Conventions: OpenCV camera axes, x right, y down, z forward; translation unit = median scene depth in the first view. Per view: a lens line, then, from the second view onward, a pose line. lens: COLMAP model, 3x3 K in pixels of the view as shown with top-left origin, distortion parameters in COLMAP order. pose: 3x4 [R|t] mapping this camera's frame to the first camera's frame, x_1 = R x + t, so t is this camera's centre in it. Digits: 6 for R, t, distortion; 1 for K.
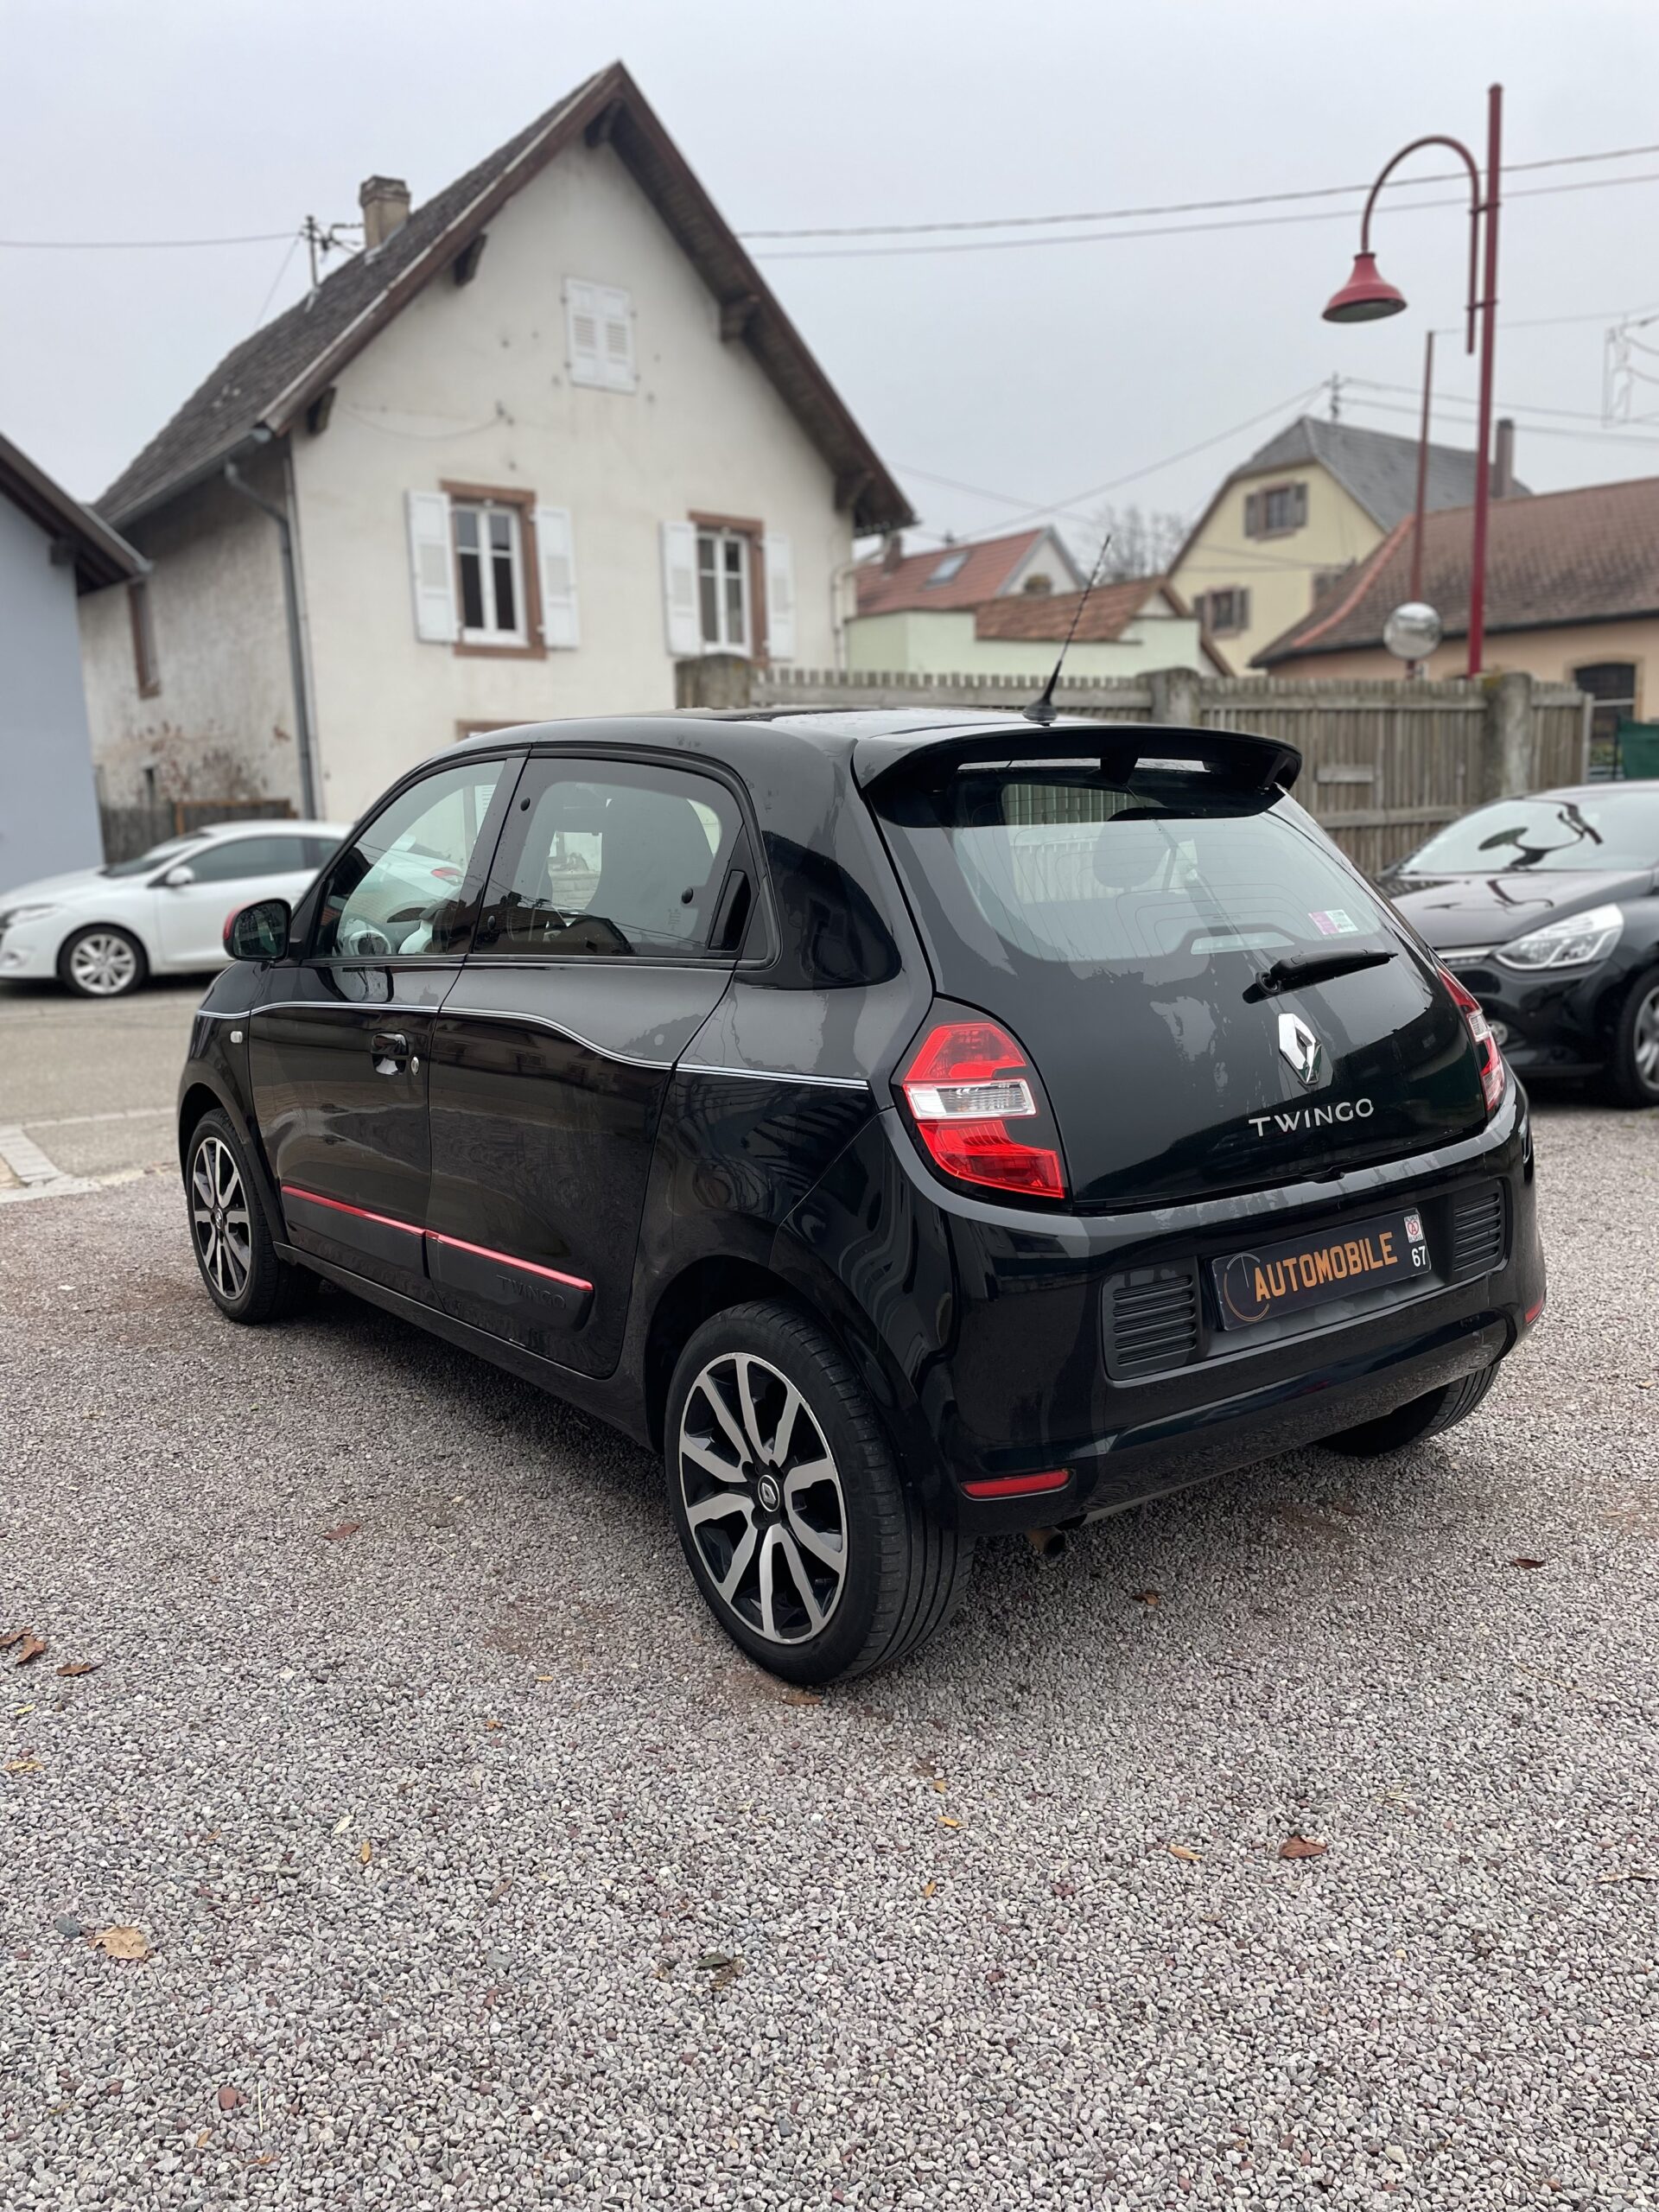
lens RADIAL K [[1662.8, 0, 844.6], [0, 1662.8, 1104.7], [0, 0, 1]] dist [0.090852, -0.118278]
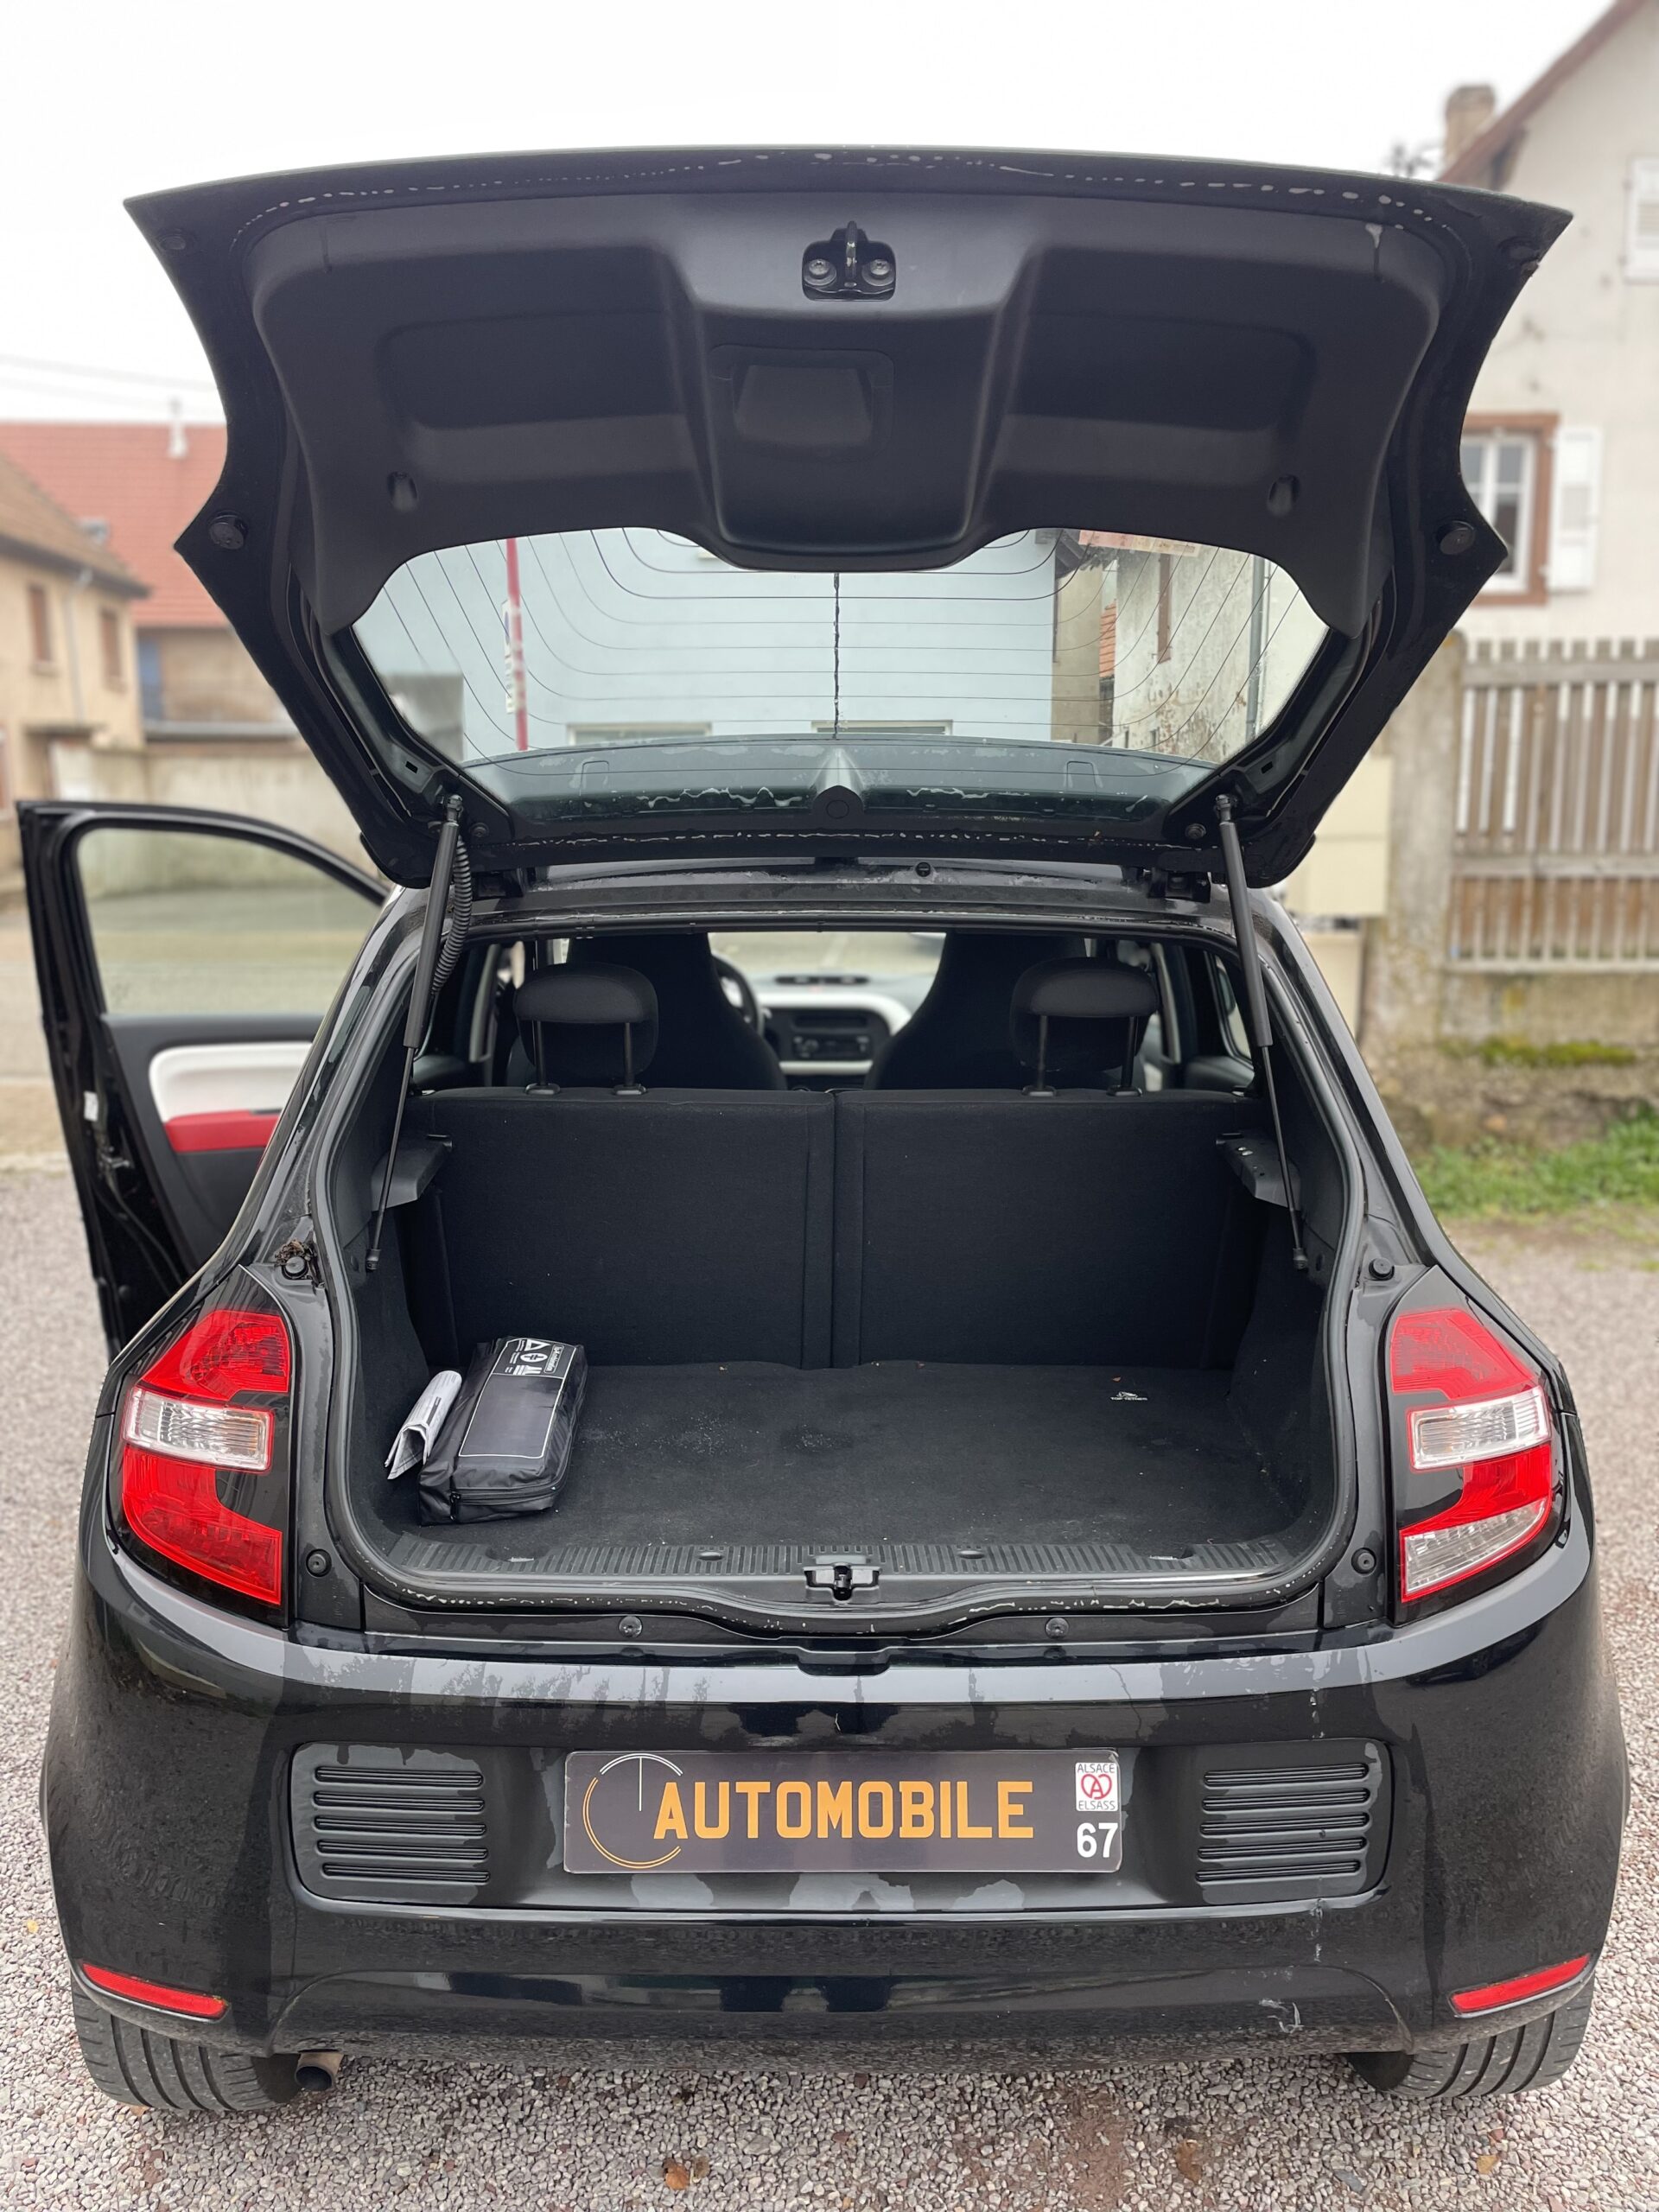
lens RADIAL K [[1663.1, 0, 833.6], [0, 1663.1, 1107.3], [0, 0, 1]] dist [0.086456, -0.114838]
pose [[0.794346, 0.136850, -0.591850, 0.539601], [-0.116202, 0.990534, 0.073076, -0.171771], [0.596248, 0.010726, 0.802729, 0.467599]]
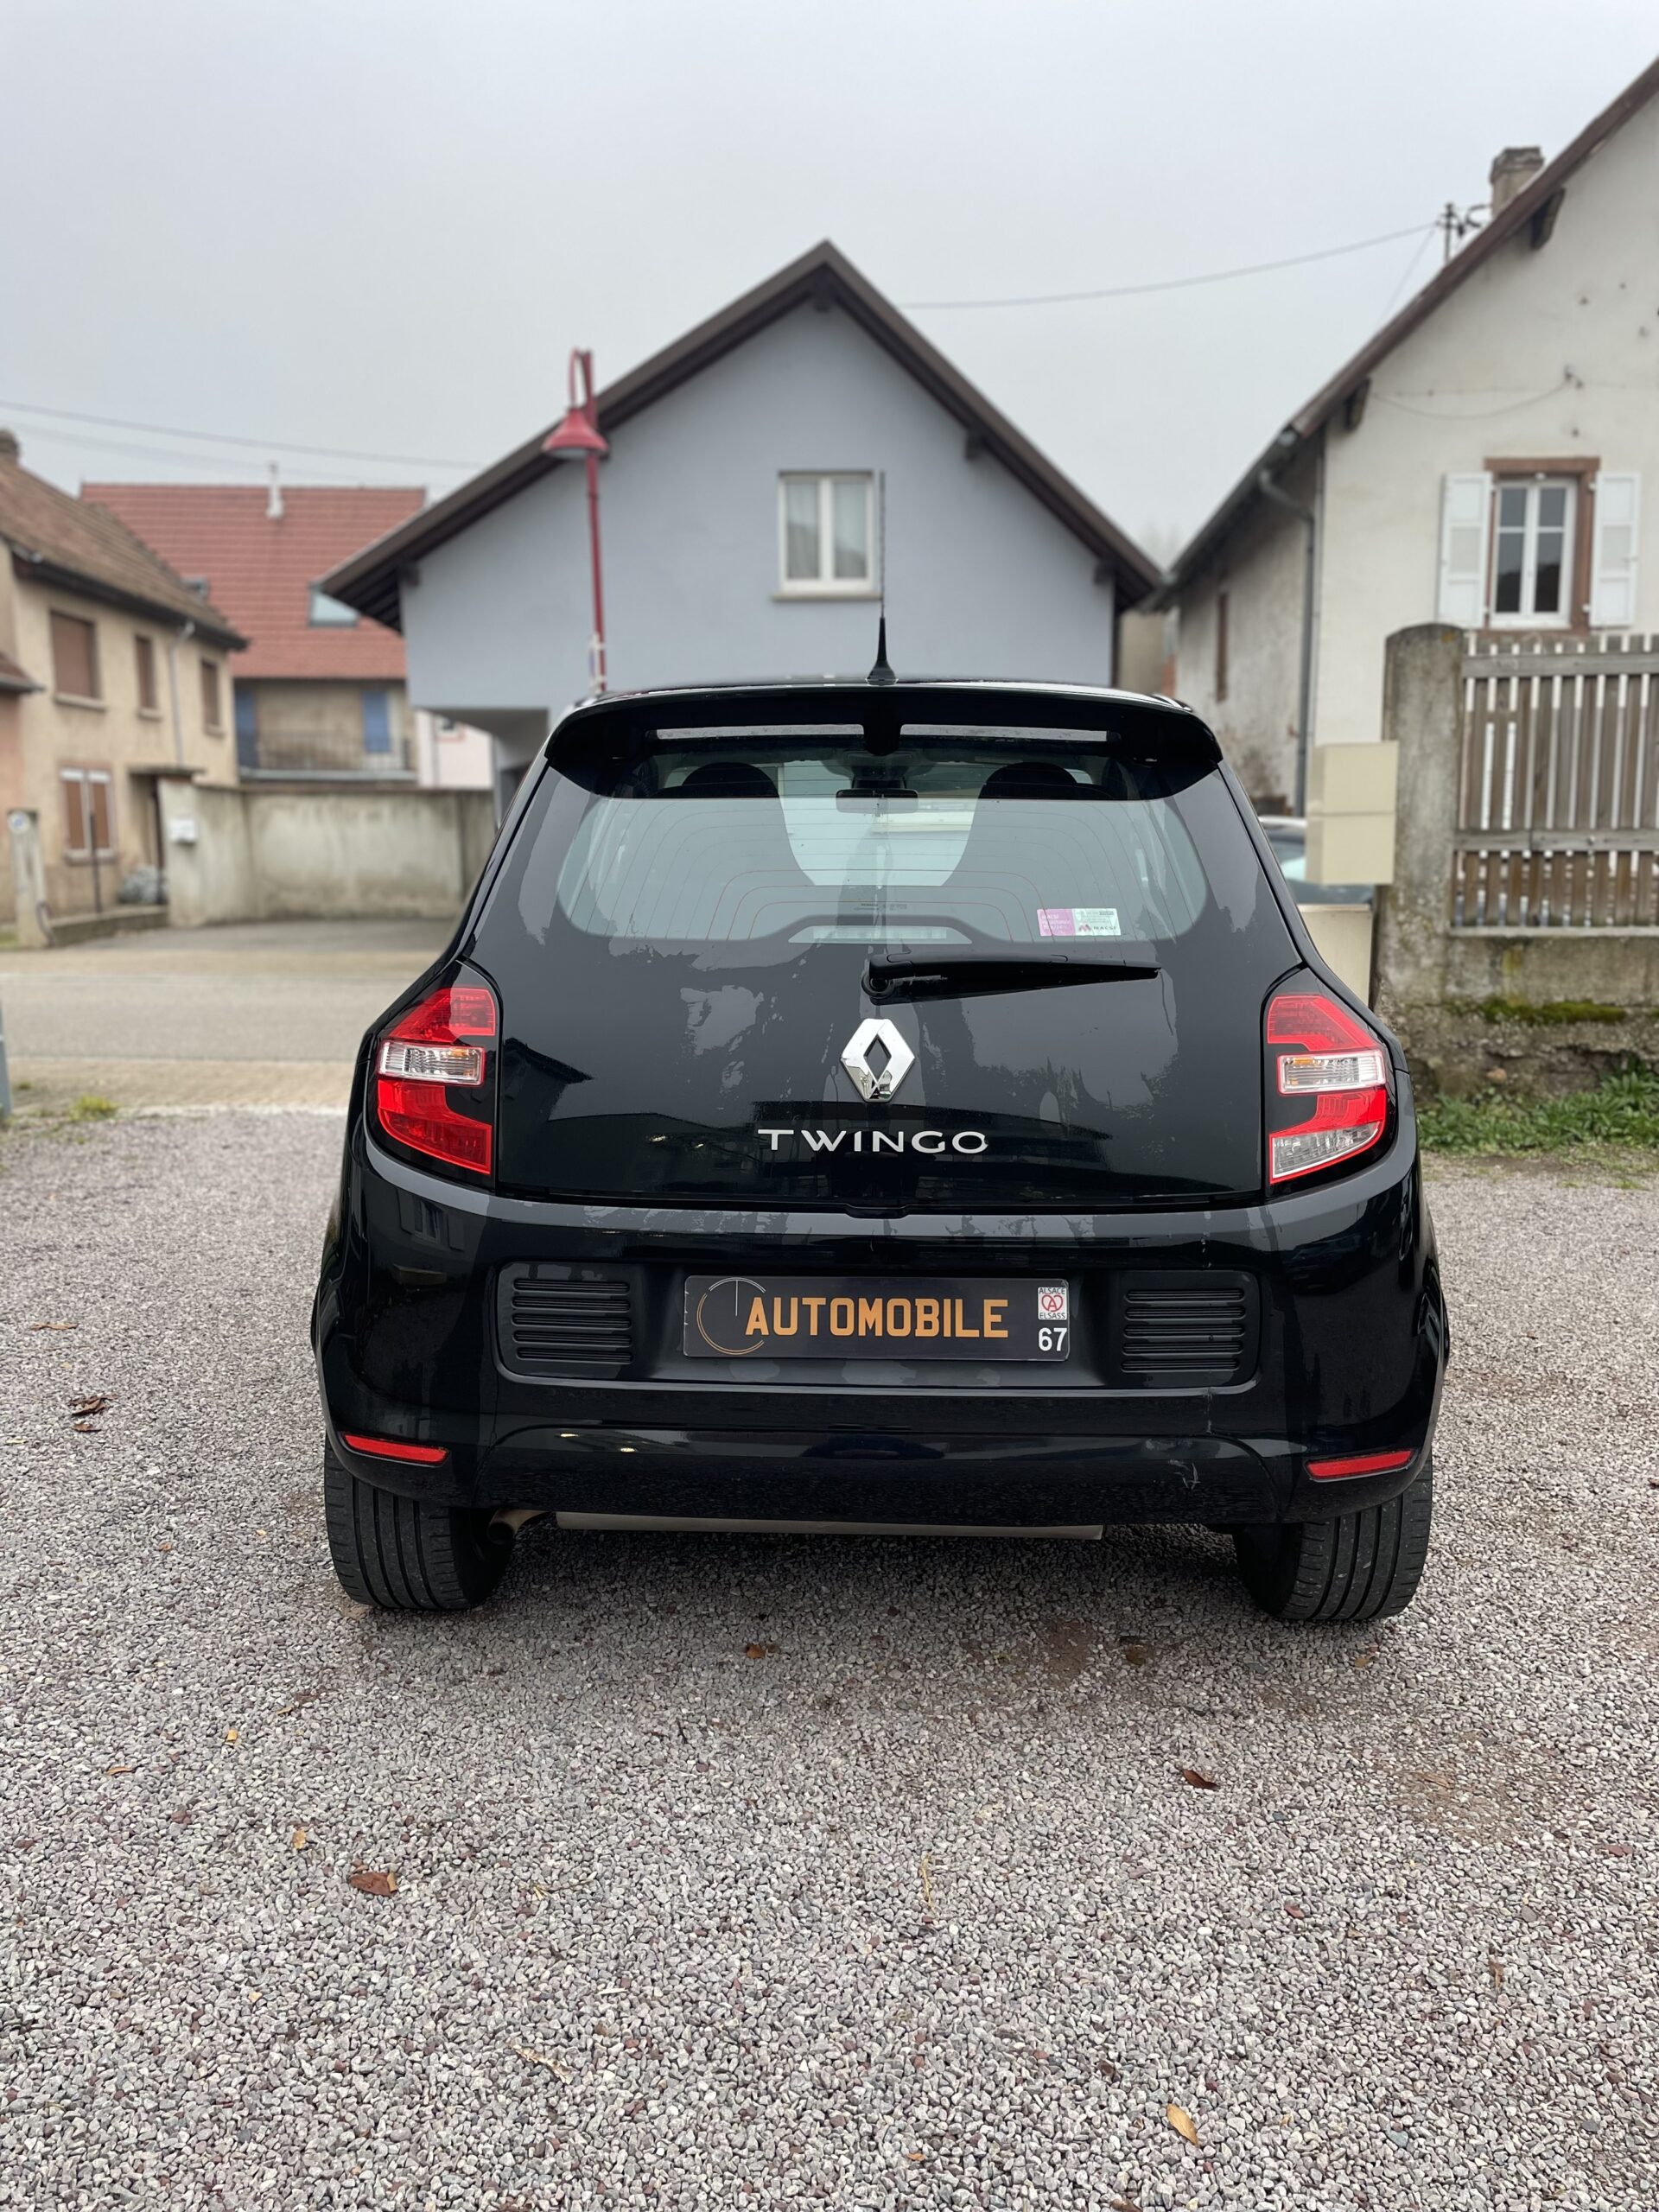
lens RADIAL K [[1662.8, 0, 844.6], [0, 1662.8, 1104.7], [0, 0, 1]] dist [0.090852, -0.118278]
pose [[0.773043, 0.121452, -0.622618, 0.707344], [-0.121785, 0.991658, 0.042232, -0.040025], [0.622553, 0.043178, 0.781385, 0.292247]]
